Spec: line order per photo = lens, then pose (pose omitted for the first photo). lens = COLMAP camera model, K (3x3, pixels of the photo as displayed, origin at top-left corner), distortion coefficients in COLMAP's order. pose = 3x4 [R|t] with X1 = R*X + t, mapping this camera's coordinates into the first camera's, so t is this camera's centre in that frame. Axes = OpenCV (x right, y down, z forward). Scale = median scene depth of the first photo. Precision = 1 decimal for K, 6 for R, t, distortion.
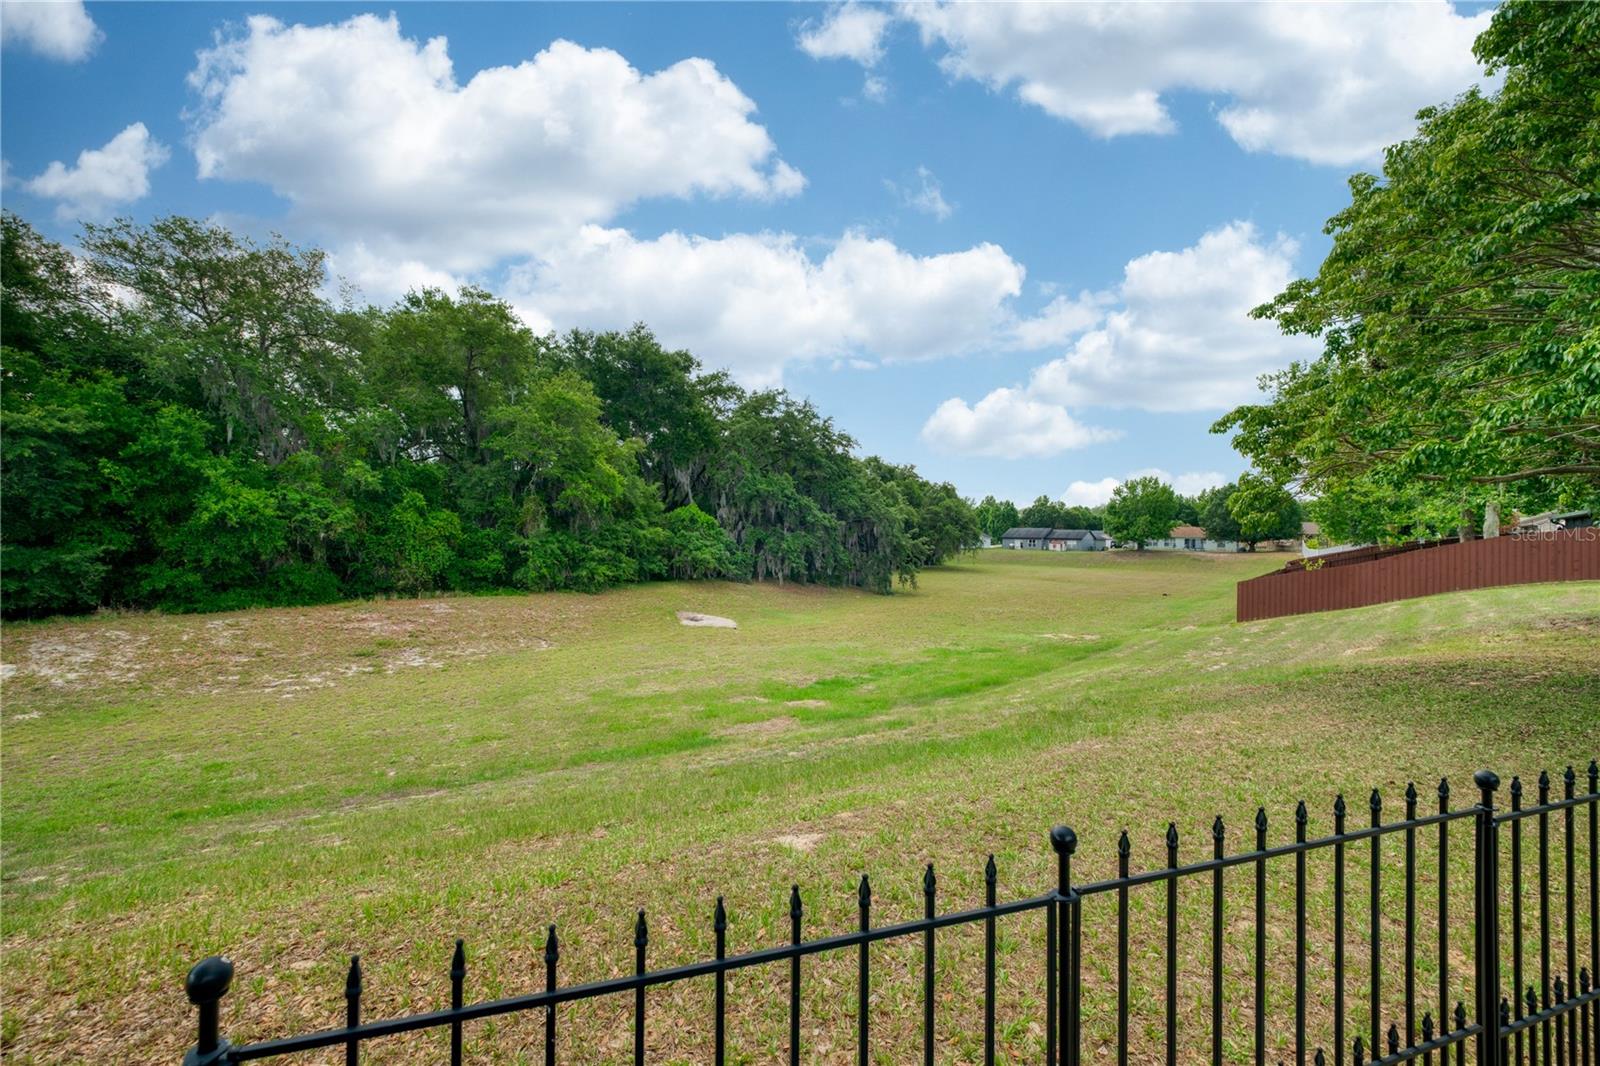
lens RADIAL K [[672.1, 0, 800.0], [0, 672.1, 533.0], [0, 0, 1]] dist [-0.000450, -0.007370]
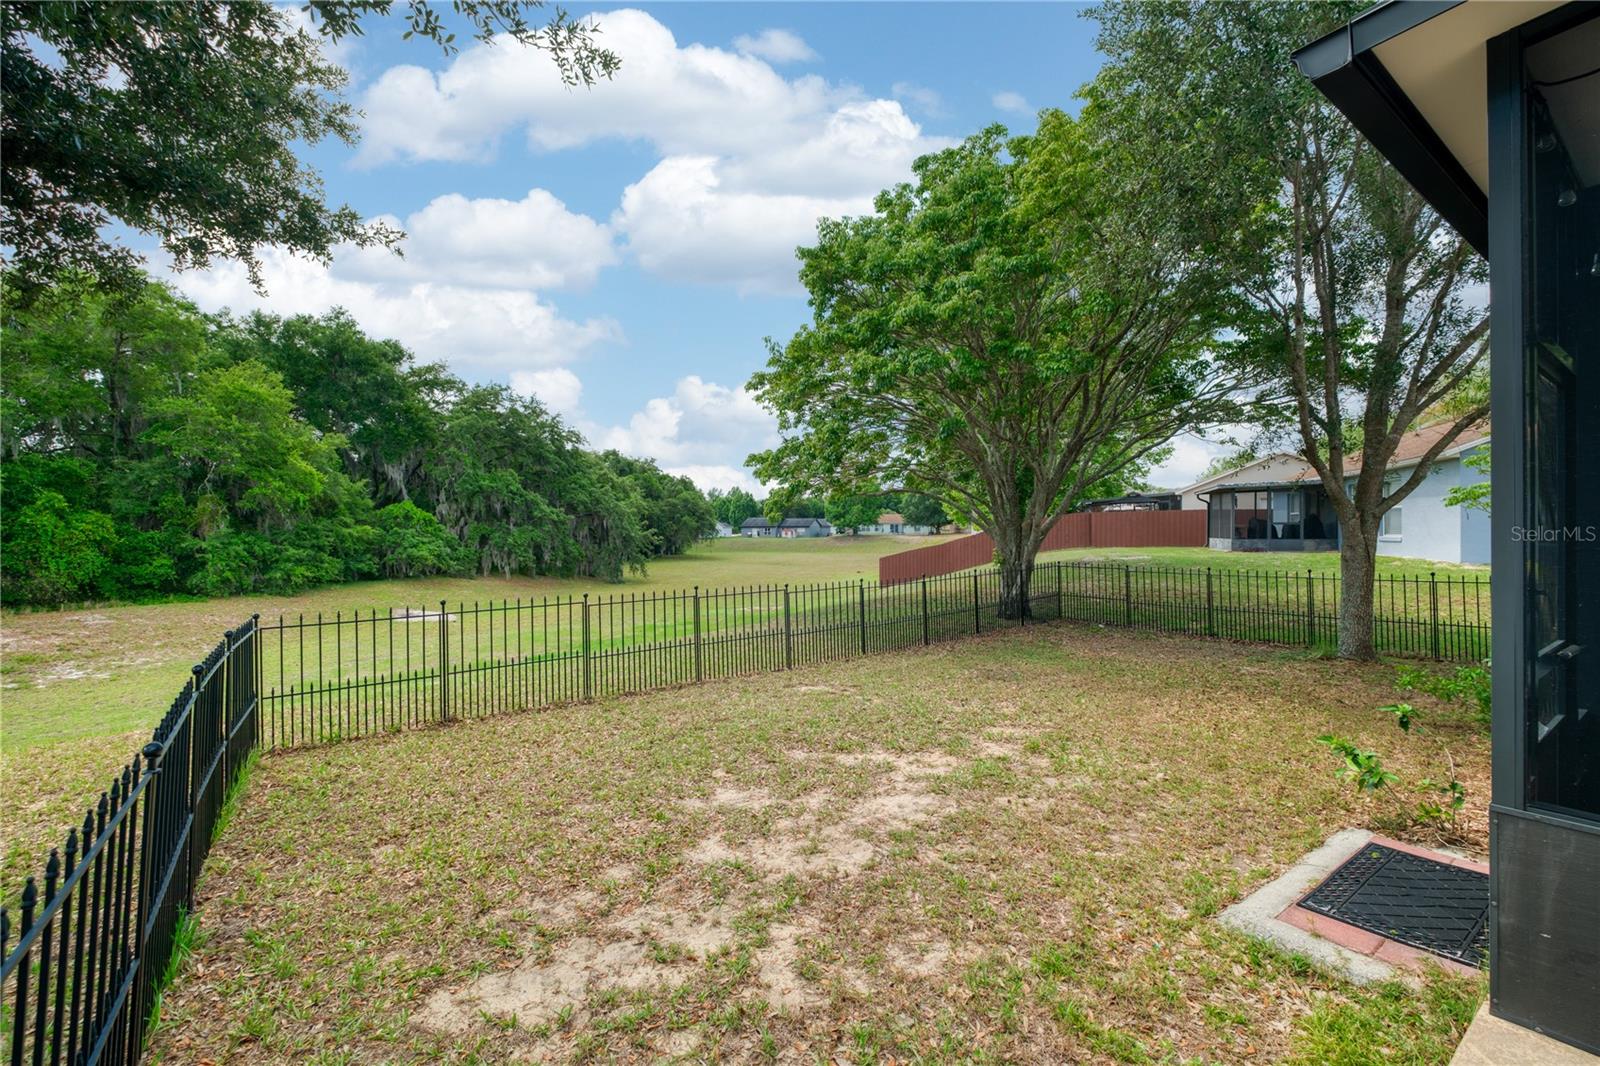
lens RADIAL K [[672.1, 0, 800.0], [0, 672.1, 533.0], [0, 0, 1]] dist [-0.000450, -0.007370]
pose [[0.935642, -0.024323, 0.352111, 0.029548], [0.019194, 0.999653, 0.018053, -0.002301], [-0.352428, -0.010133, 0.935784, -0.114902]]
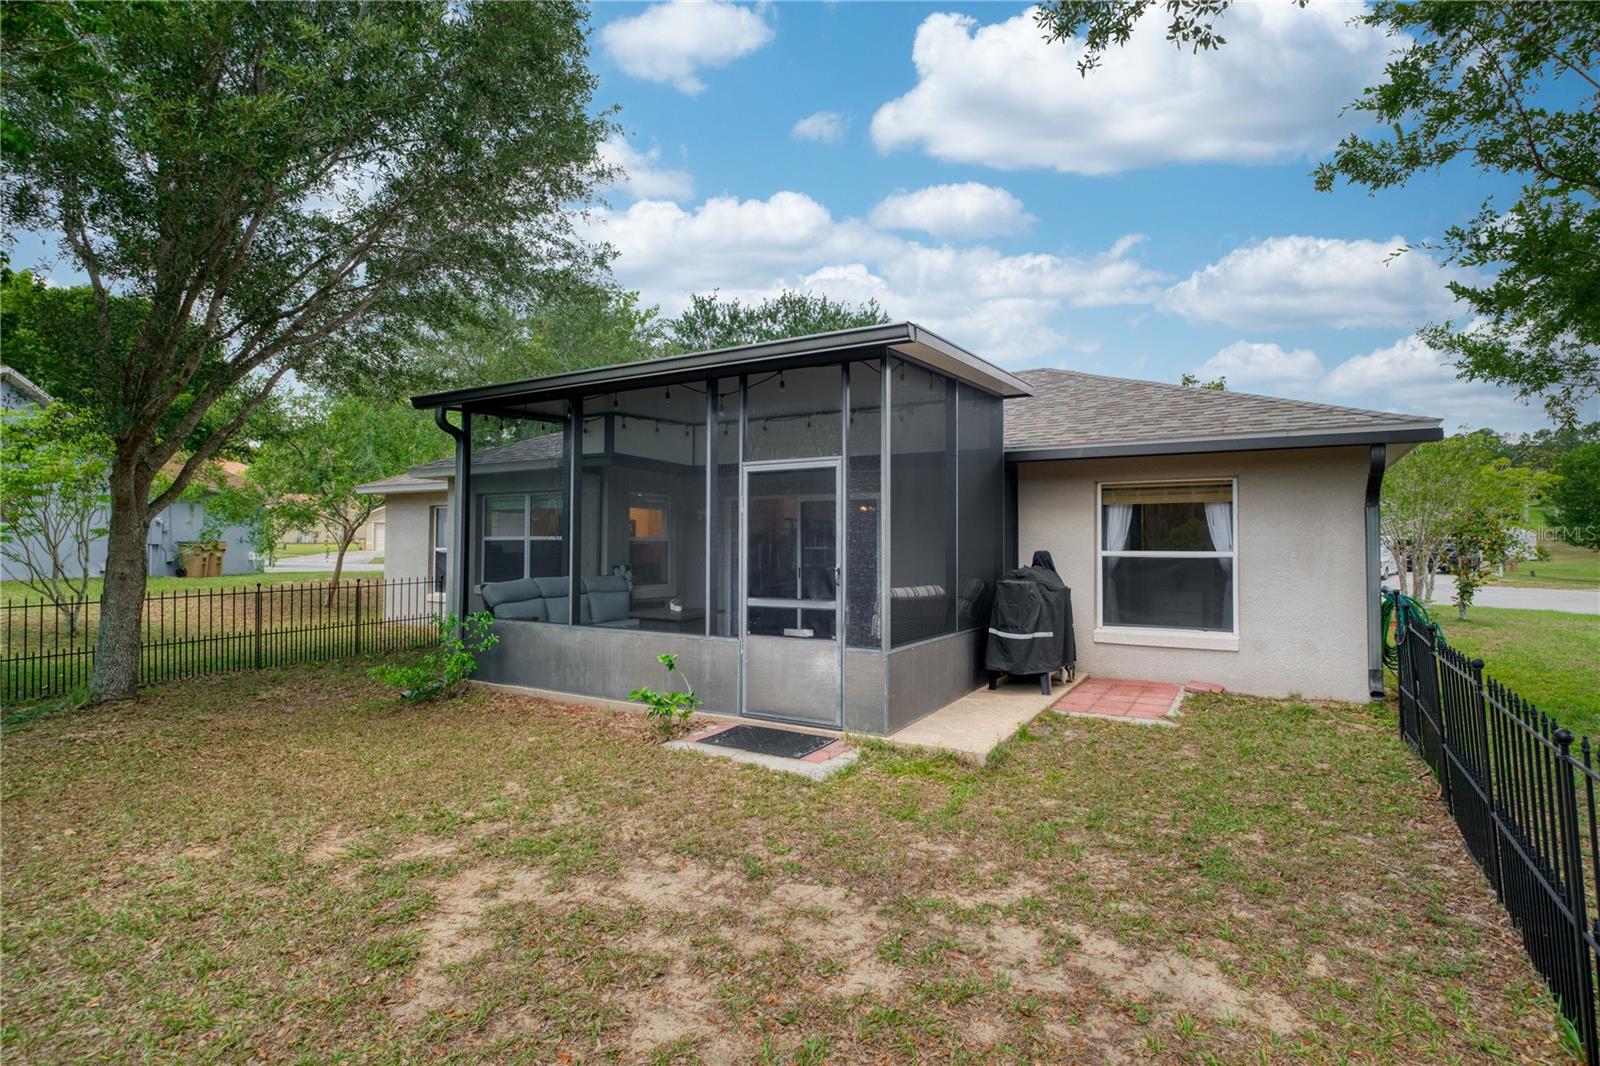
lens RADIAL K [[800.1, 0, 800.0], [0, 800.1, 533.0], [0, 0, 1]] dist [-0.001750, -0.000350]
pose [[-0.696584, -0.007455, 0.717437, -0.404614], [-0.026324, 0.999538, -0.015173, 0.037179], [-0.716992, -0.029455, -0.696458, 1.981878]]
